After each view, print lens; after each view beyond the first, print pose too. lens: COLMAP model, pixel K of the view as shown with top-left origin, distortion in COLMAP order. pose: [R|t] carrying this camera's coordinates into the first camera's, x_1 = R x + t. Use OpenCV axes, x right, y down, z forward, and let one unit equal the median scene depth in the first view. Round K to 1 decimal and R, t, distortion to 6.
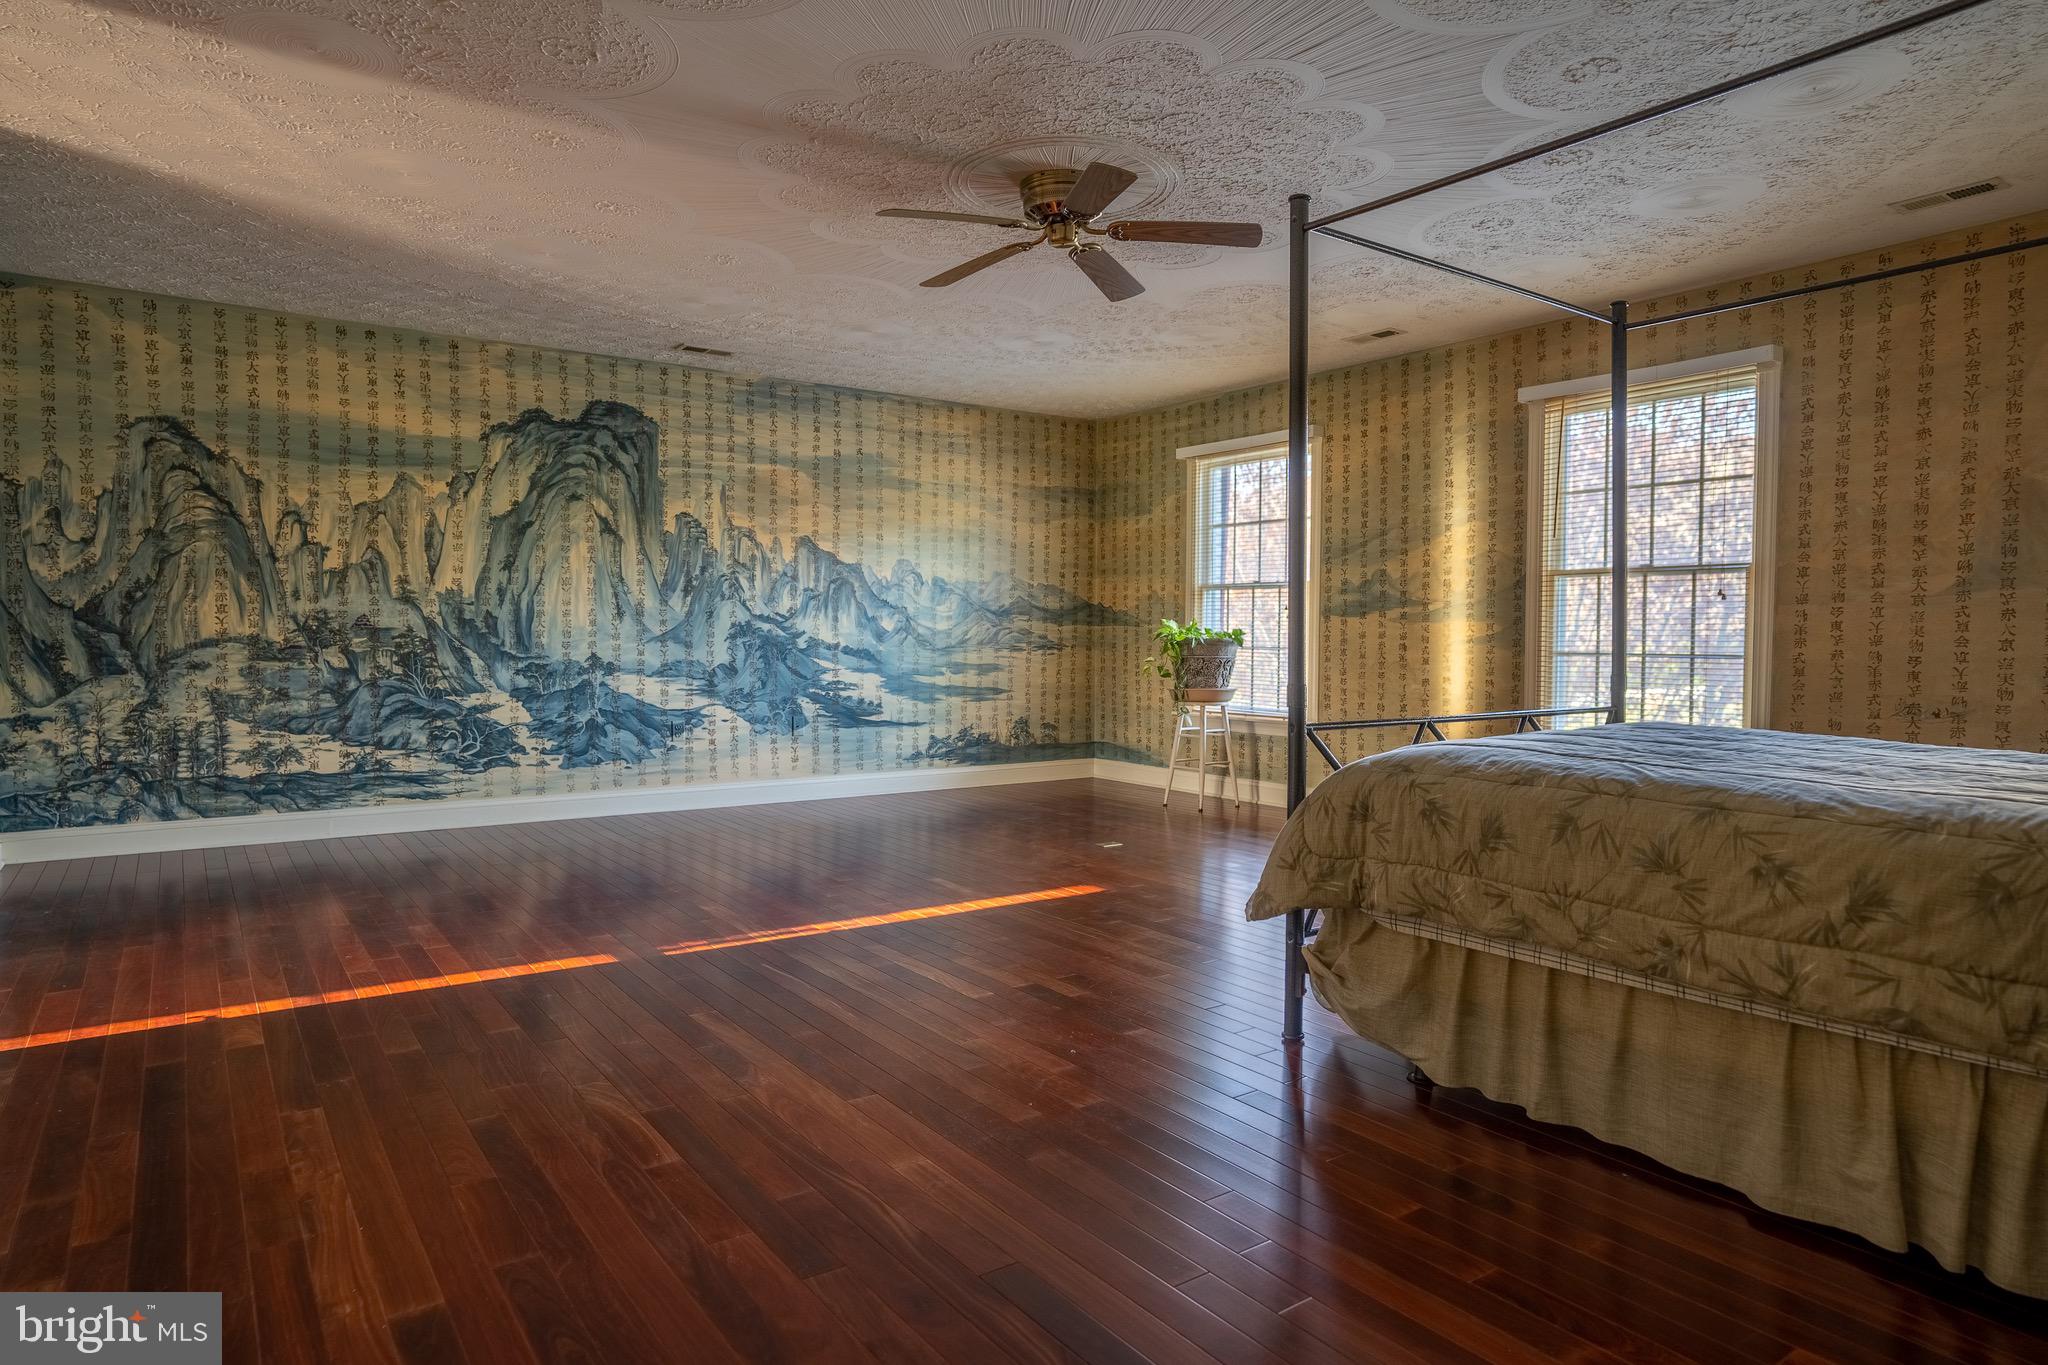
lens RADIAL K [[1162.7, 0, 1008.0], [0, 1162.7, 693.5], [0, 0, 1]] dist [-0.021945, 0.004162]
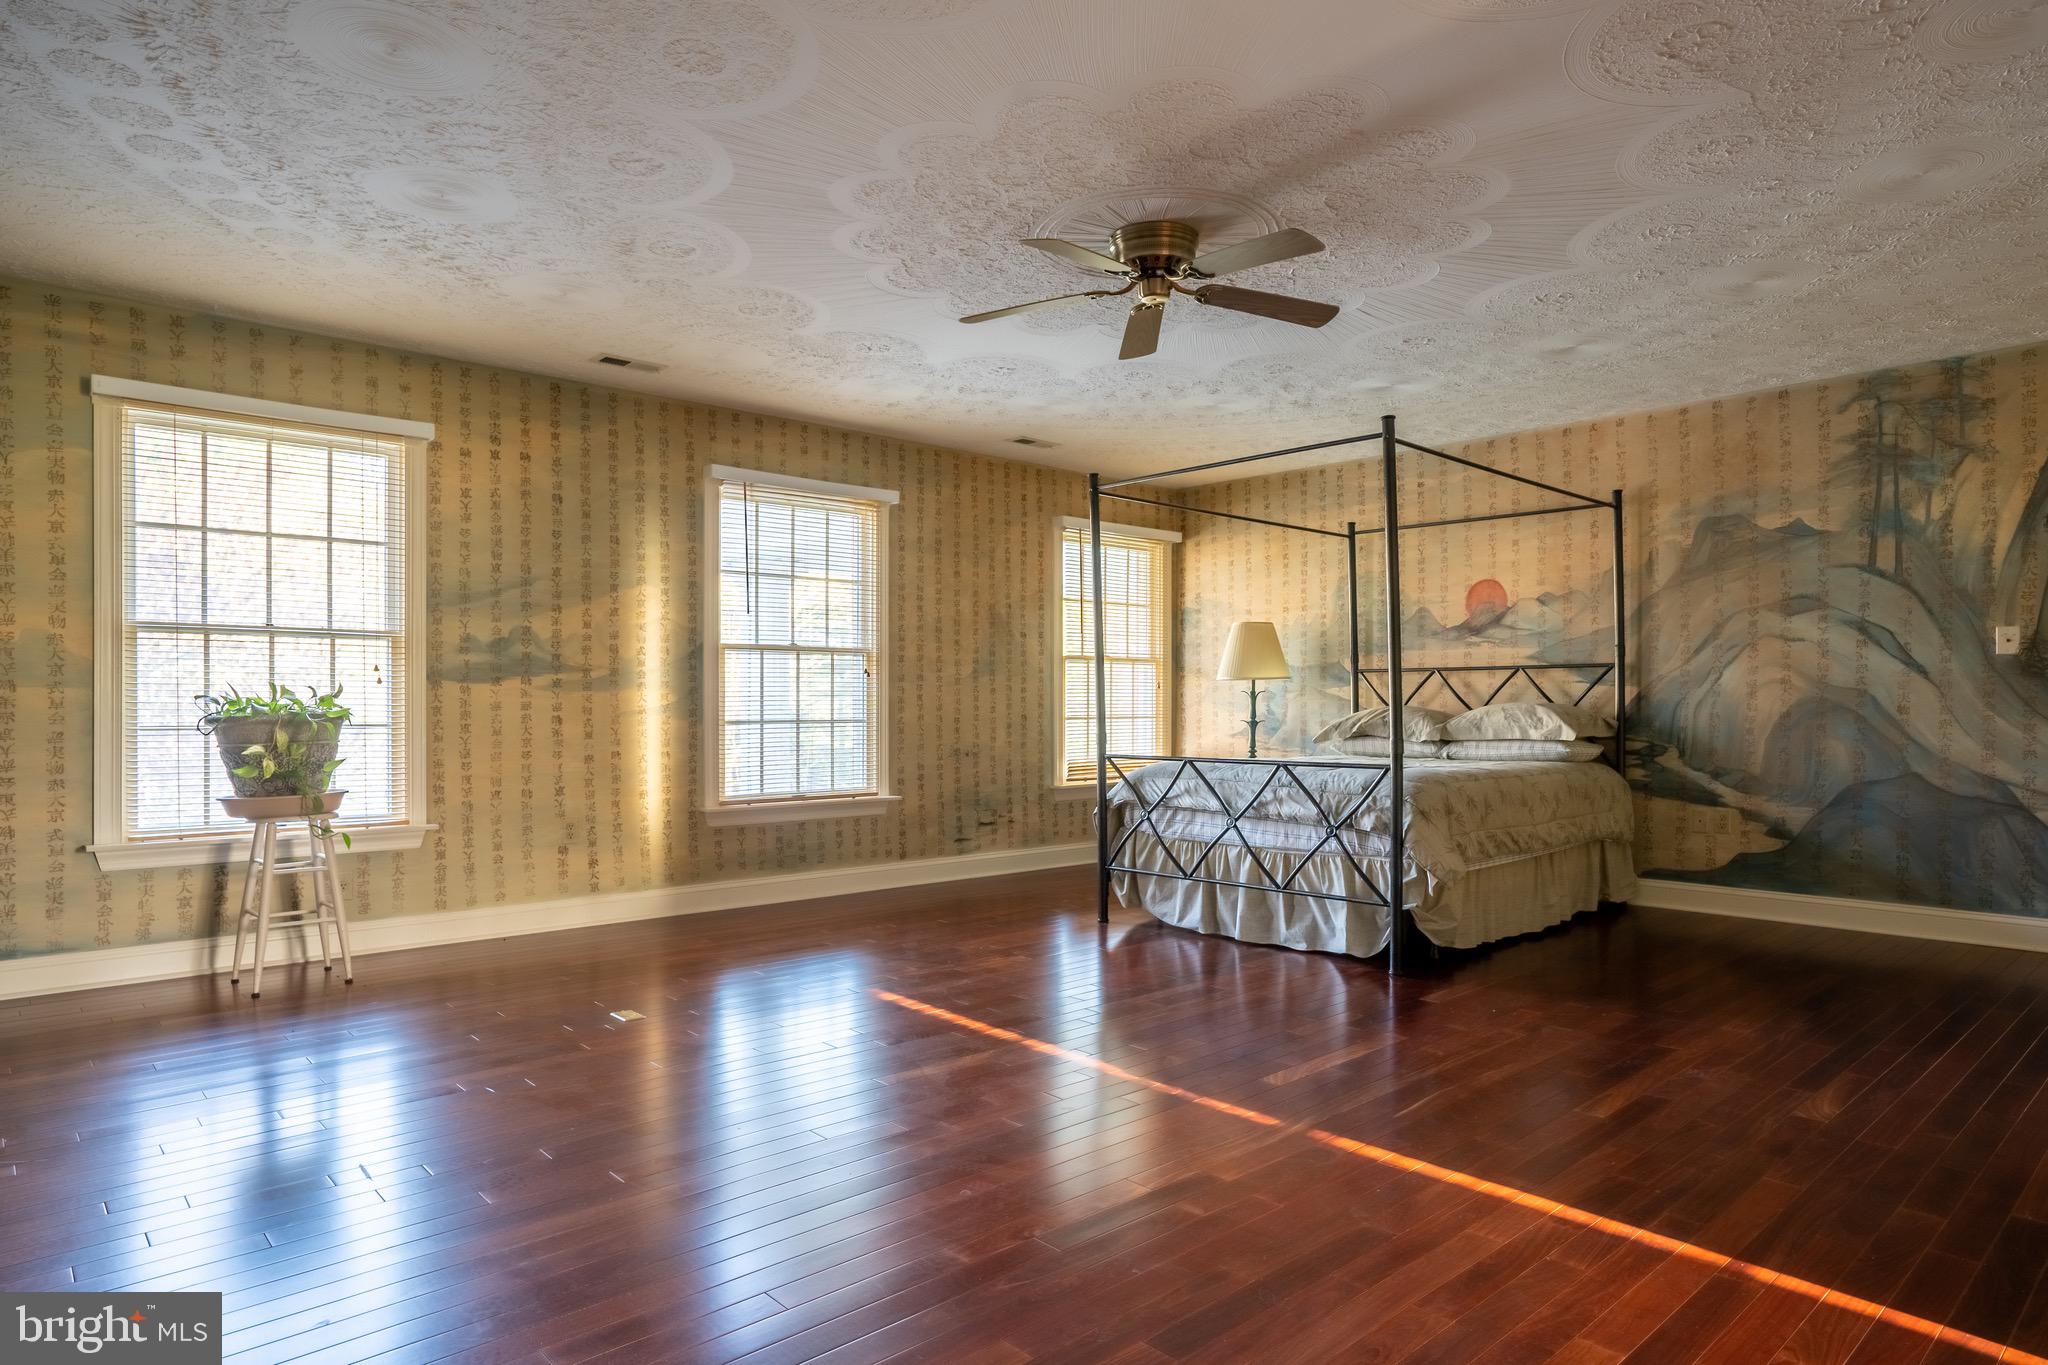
lens RADIAL K [[1162.7, 0, 1066.6], [0, 1162.7, 729.9], [0, 0, 1]] dist [-0.021945, 0.004162]
pose [[-0.115863, -0.025839, 0.992929, -0.968719], [0.050634, 0.998208, 0.031885, -0.072298], [-0.991974, 0.053970, -0.114347, 1.285030]]
